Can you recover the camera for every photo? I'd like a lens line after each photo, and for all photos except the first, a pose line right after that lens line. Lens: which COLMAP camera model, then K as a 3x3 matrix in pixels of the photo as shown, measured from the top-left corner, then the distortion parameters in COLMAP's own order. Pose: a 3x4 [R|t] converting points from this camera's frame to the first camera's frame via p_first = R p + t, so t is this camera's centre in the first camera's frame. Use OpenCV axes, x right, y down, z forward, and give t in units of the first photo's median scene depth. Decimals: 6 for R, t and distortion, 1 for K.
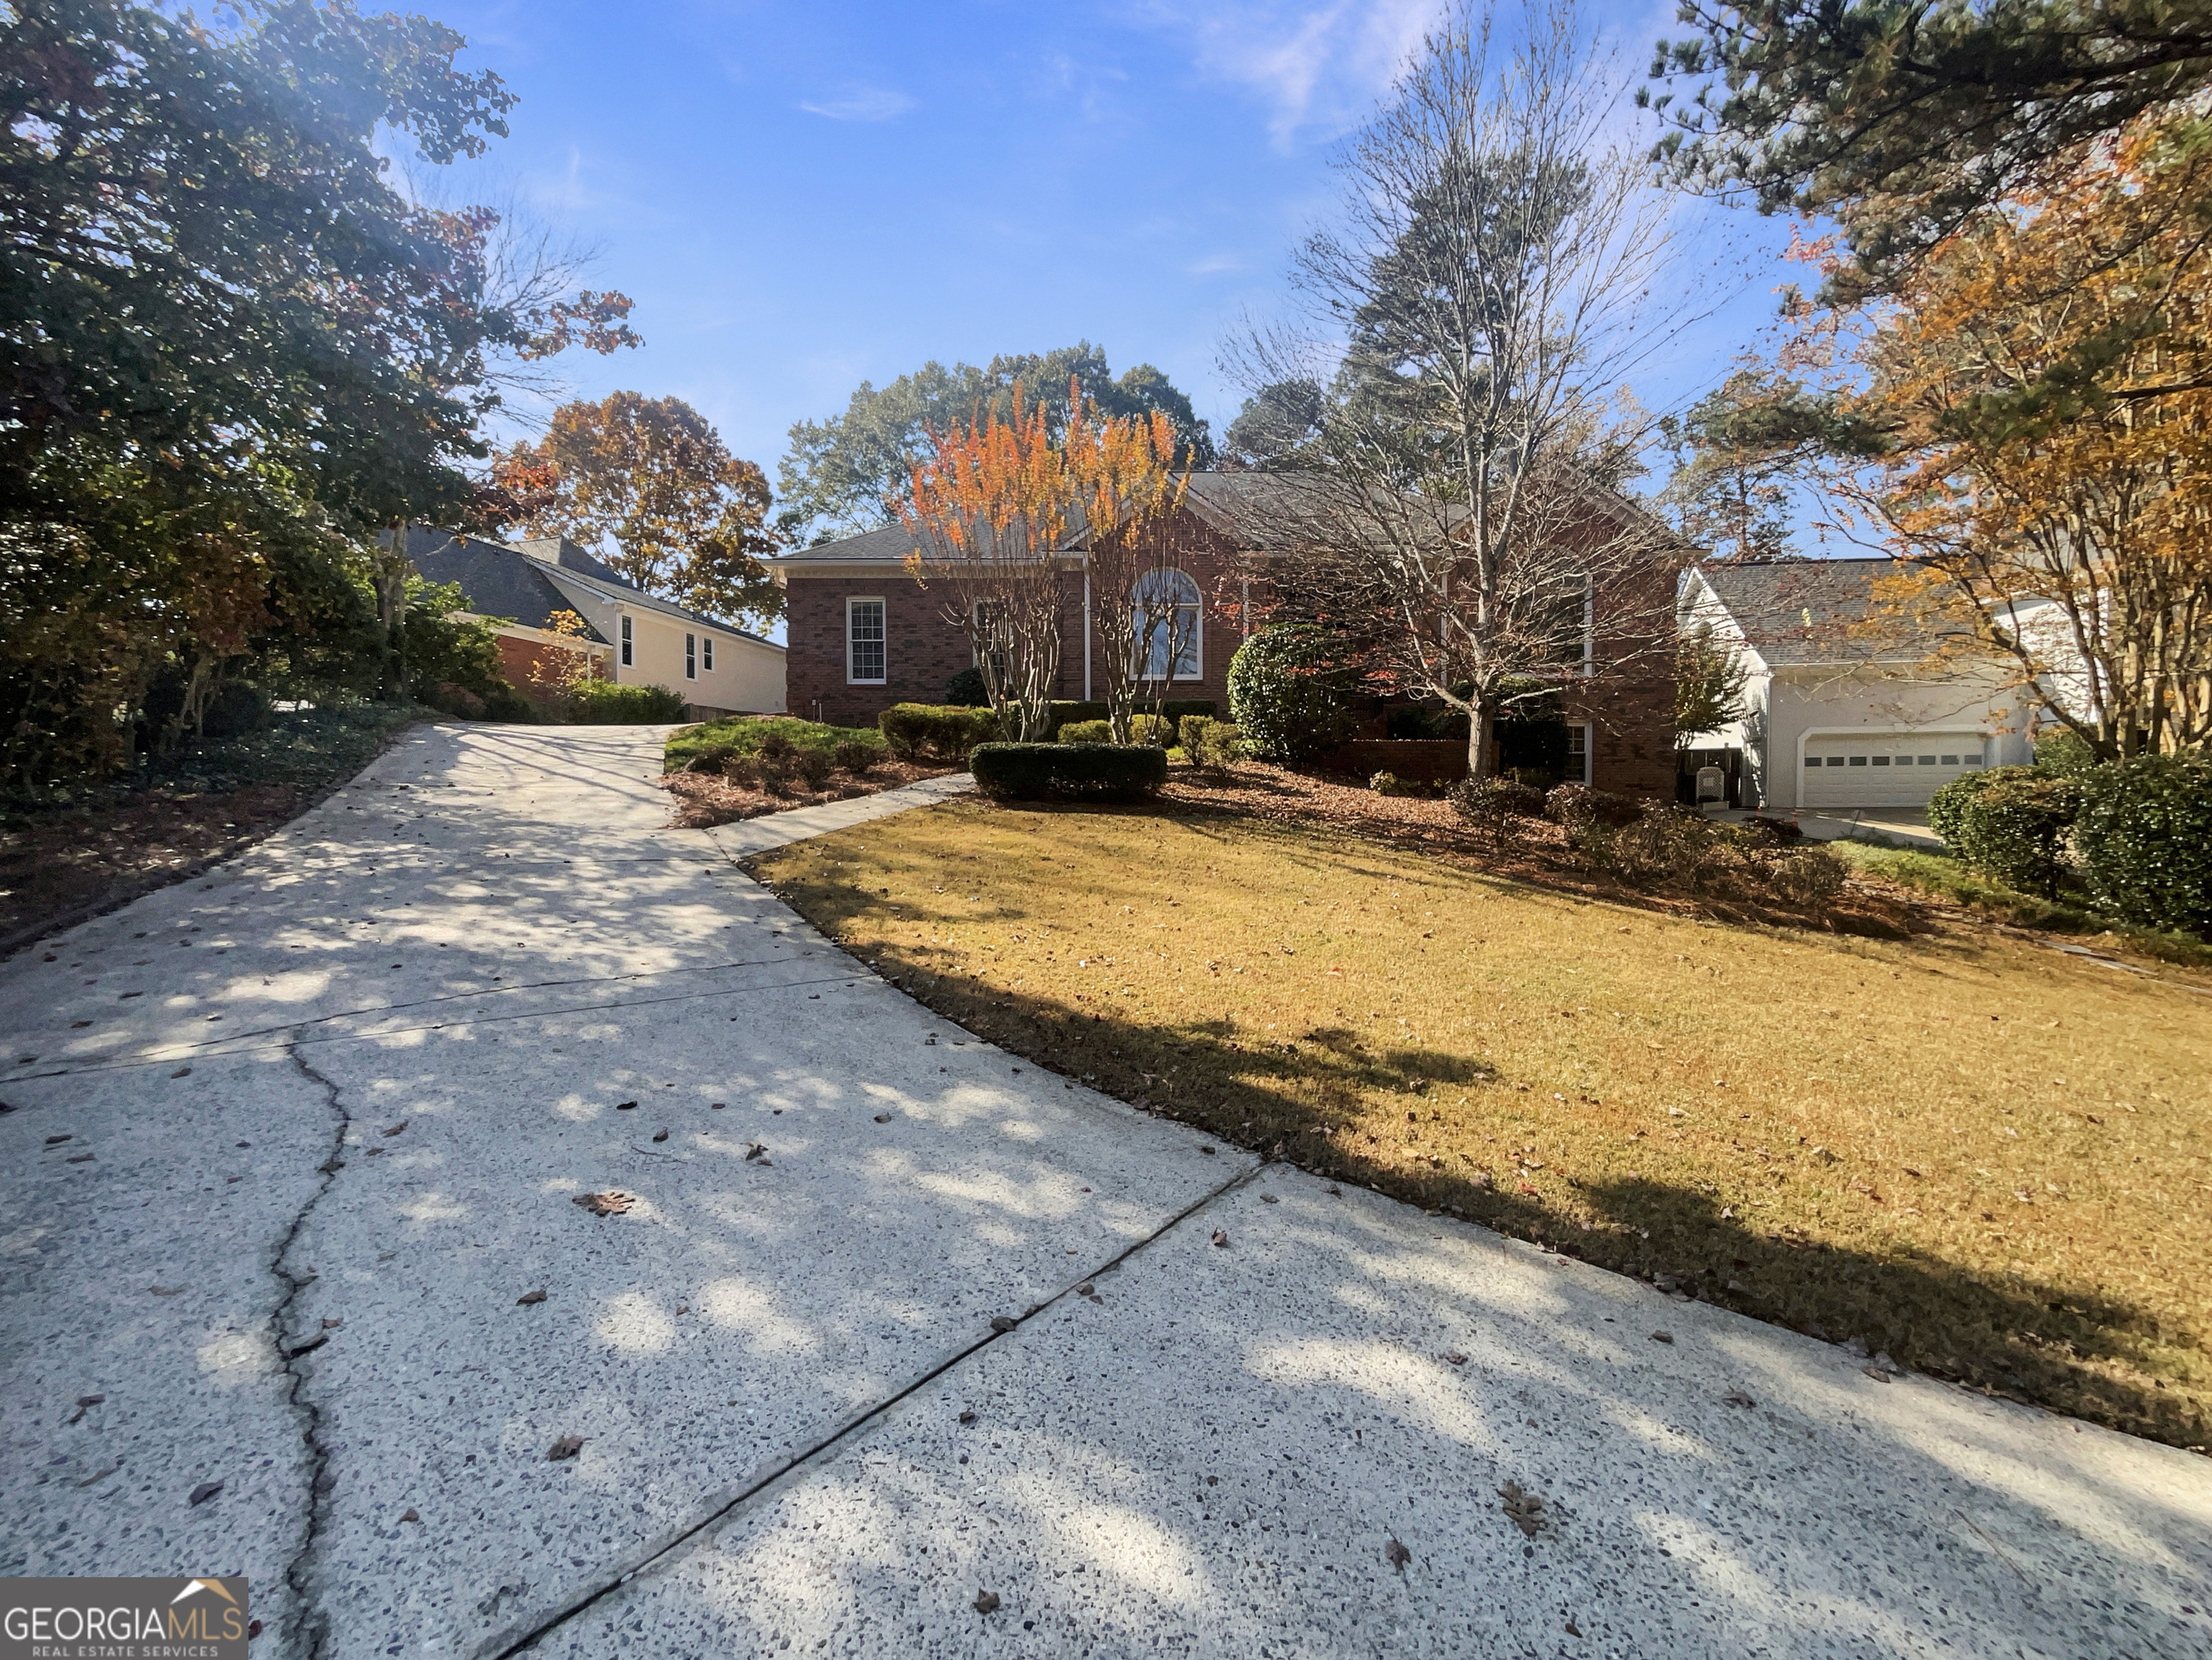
lens RADIAL K [[917.2, 0, 1106.0], [0, 917.2, 830.0], [0, 0, 1]] dist [-0.007372, 0.000169]
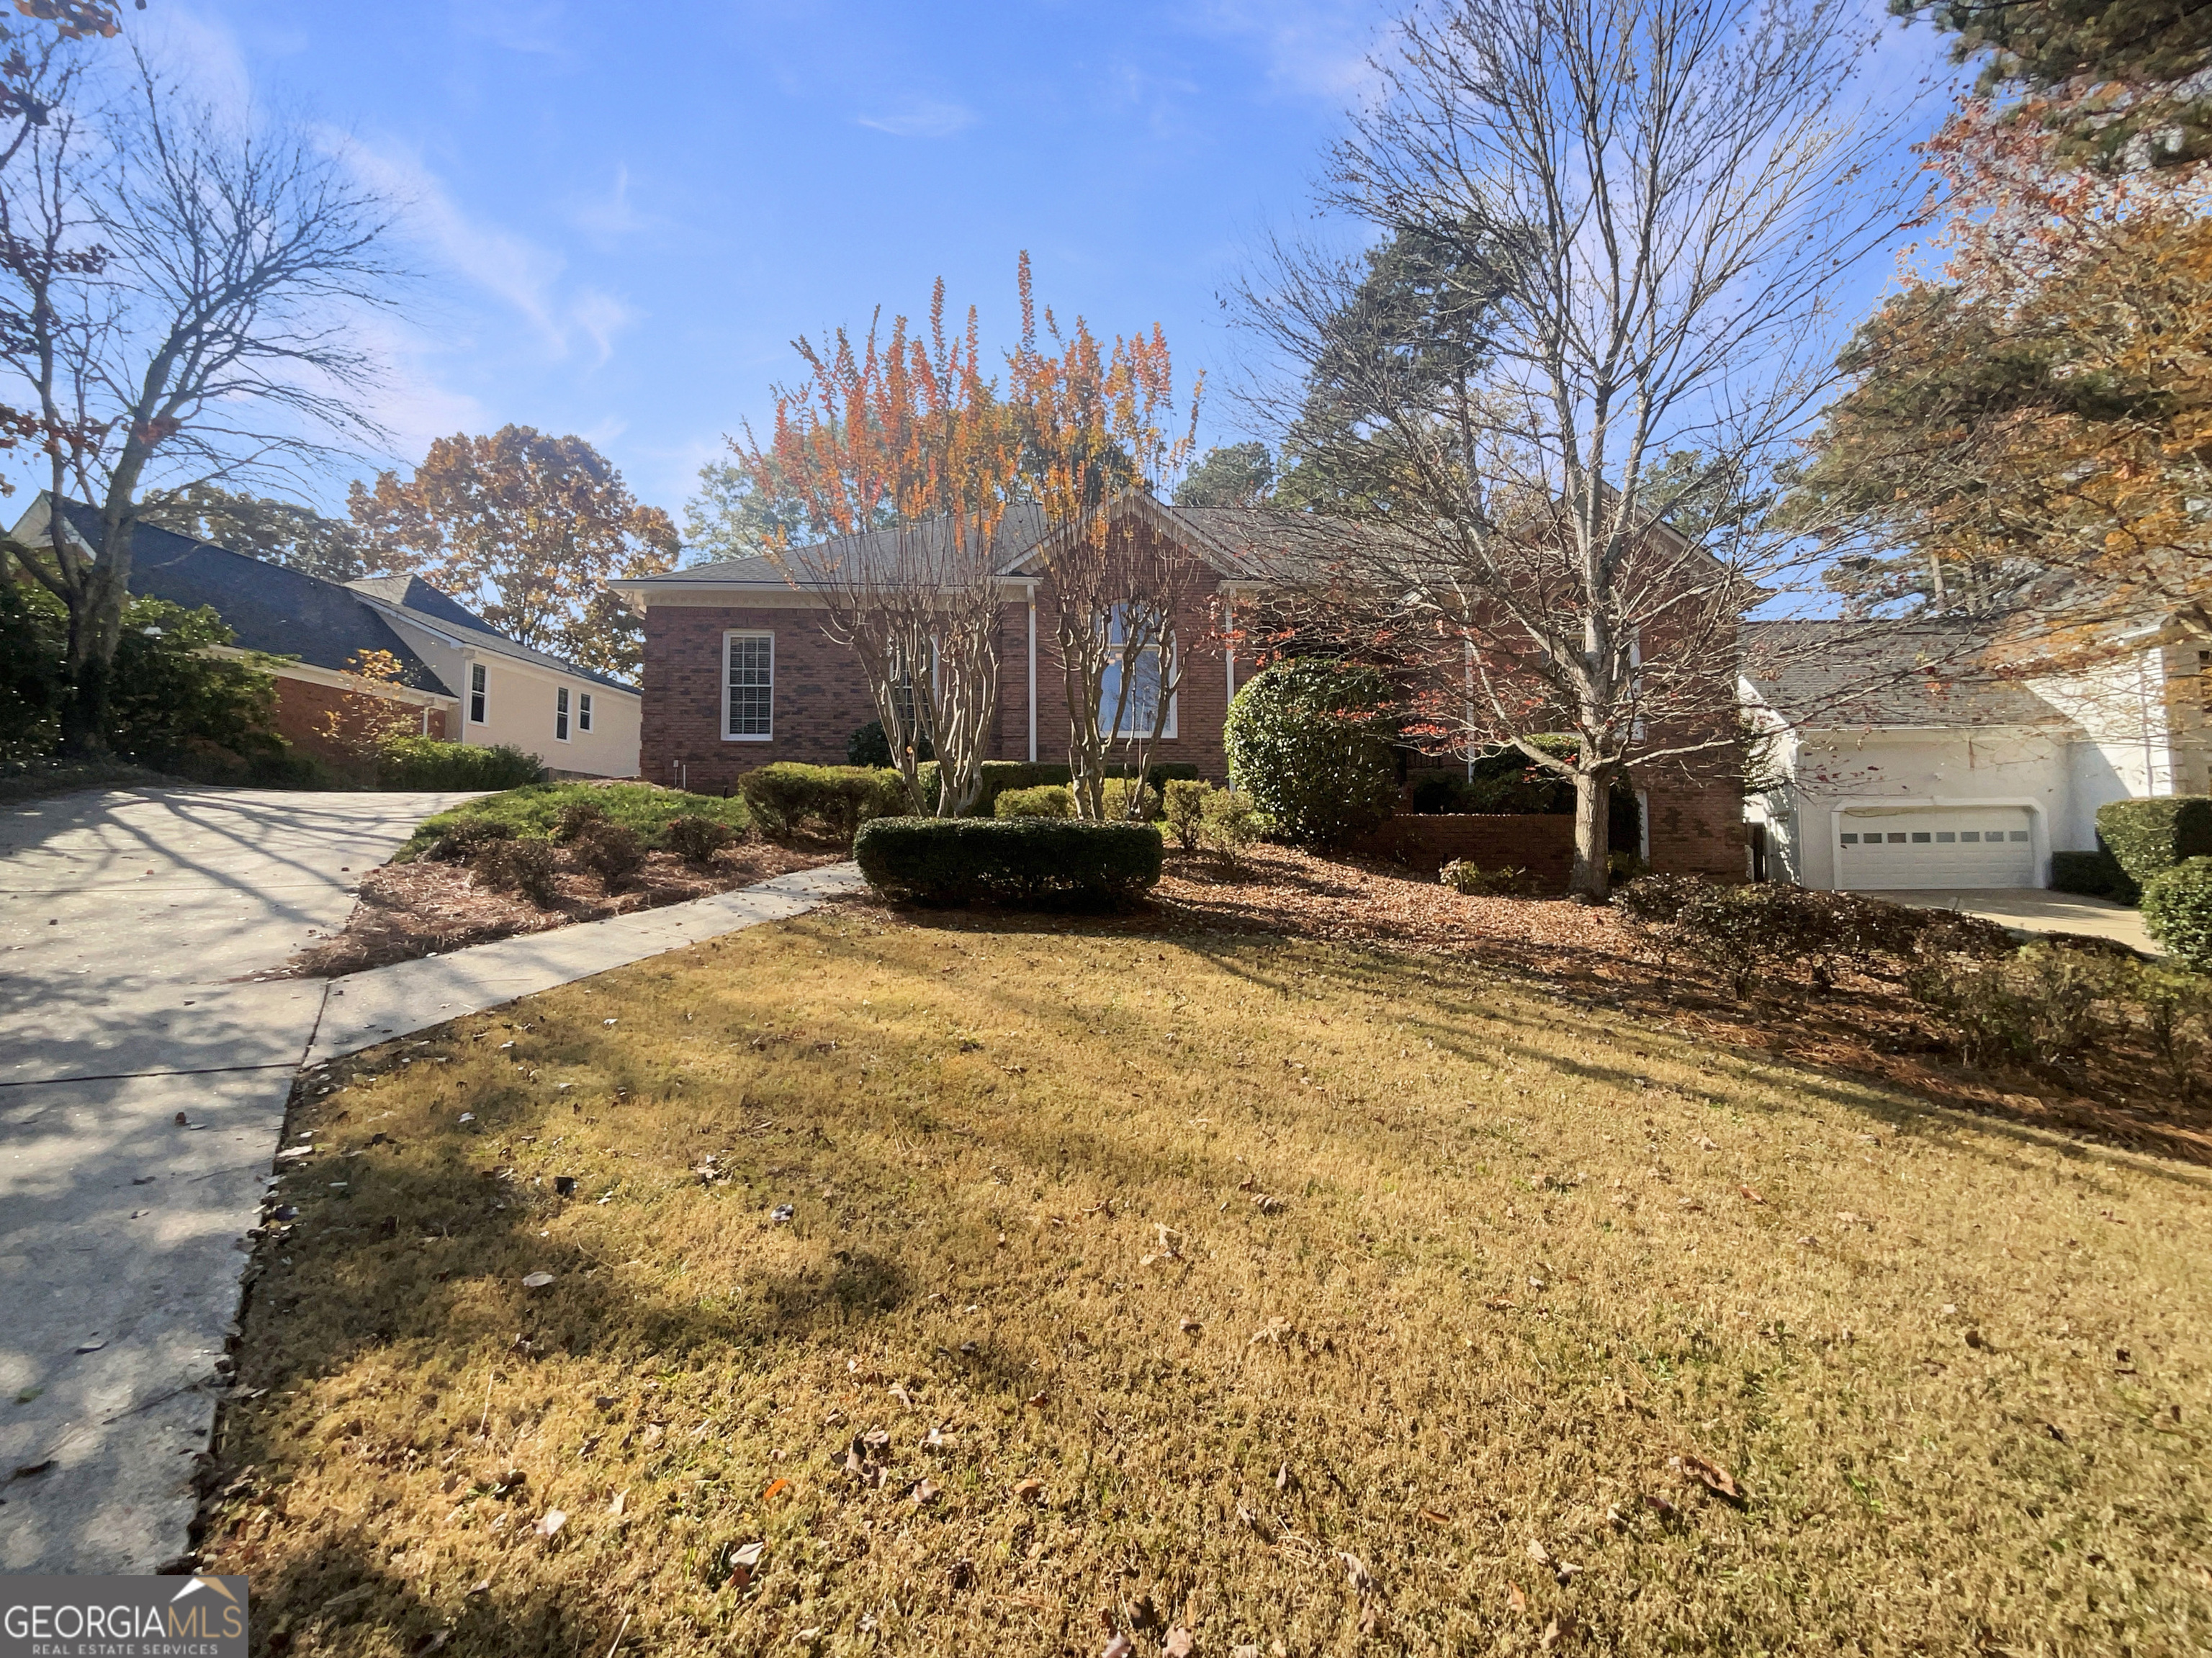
lens RADIAL K [[917.0, 0, 1106.0], [0, 917.0, 829.0], [0, 0, 1]] dist [-0.007372, 0.000169]
pose [[0.997639, 0.001044, 0.068664, -0.014847], [0.004379, 0.996882, -0.078781, -0.030229], [-0.068532, 0.078895, 0.994524, 0.292138]]
